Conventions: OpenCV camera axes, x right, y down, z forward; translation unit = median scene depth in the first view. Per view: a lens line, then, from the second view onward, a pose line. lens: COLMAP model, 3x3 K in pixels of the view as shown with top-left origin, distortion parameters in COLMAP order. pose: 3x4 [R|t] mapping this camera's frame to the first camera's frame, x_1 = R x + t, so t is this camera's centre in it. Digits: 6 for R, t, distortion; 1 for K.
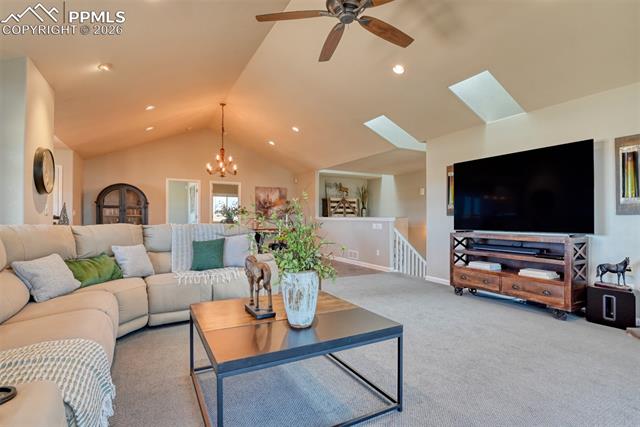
lens RADIAL K [[313.8, 0, 322.0], [0, 313.8, 217.0], [0, 0, 1]] dist [-0.028452, -0.000781]
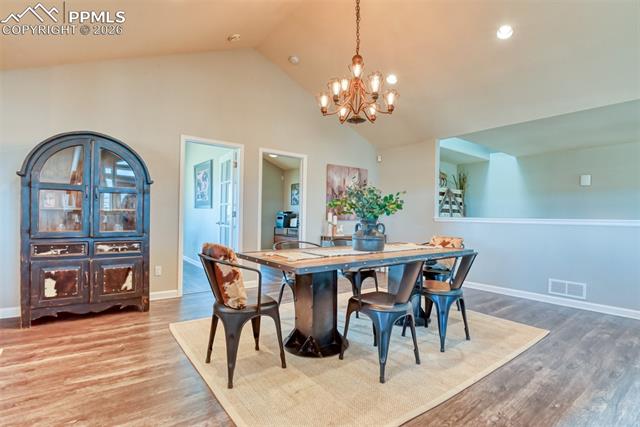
lens RADIAL K [[313.8, 0, 322.0], [0, 313.8, 217.0], [0, 0, 1]] dist [-0.028452, -0.000781]
pose [[0.987926, 0.010280, 0.154587, -0.319497], [-0.010684, 0.999941, 0.001783, 0.001297], [-0.154559, -0.003413, 0.987978, 0.433372]]
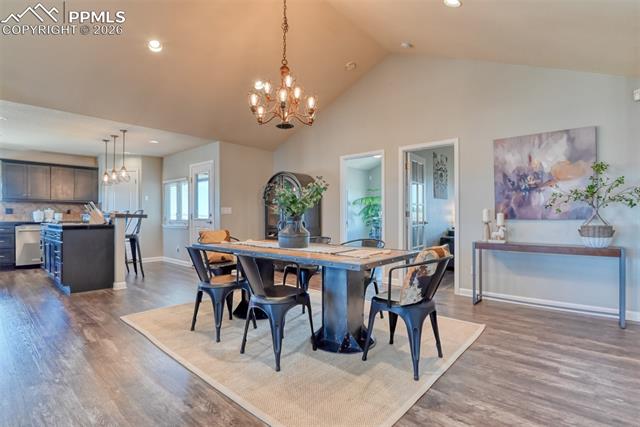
lens RADIAL K [[311.4, 0, 322.5], [0, 311.4, 215.1], [0, 0, 1]] dist [-0.024068, -0.000664]
pose [[0.344119, -0.003435, -0.938920, 0.097854], [0.006691, 0.999977, -0.001206, 0.001900], [0.938902, -0.005867, 0.344134, 0.658724]]
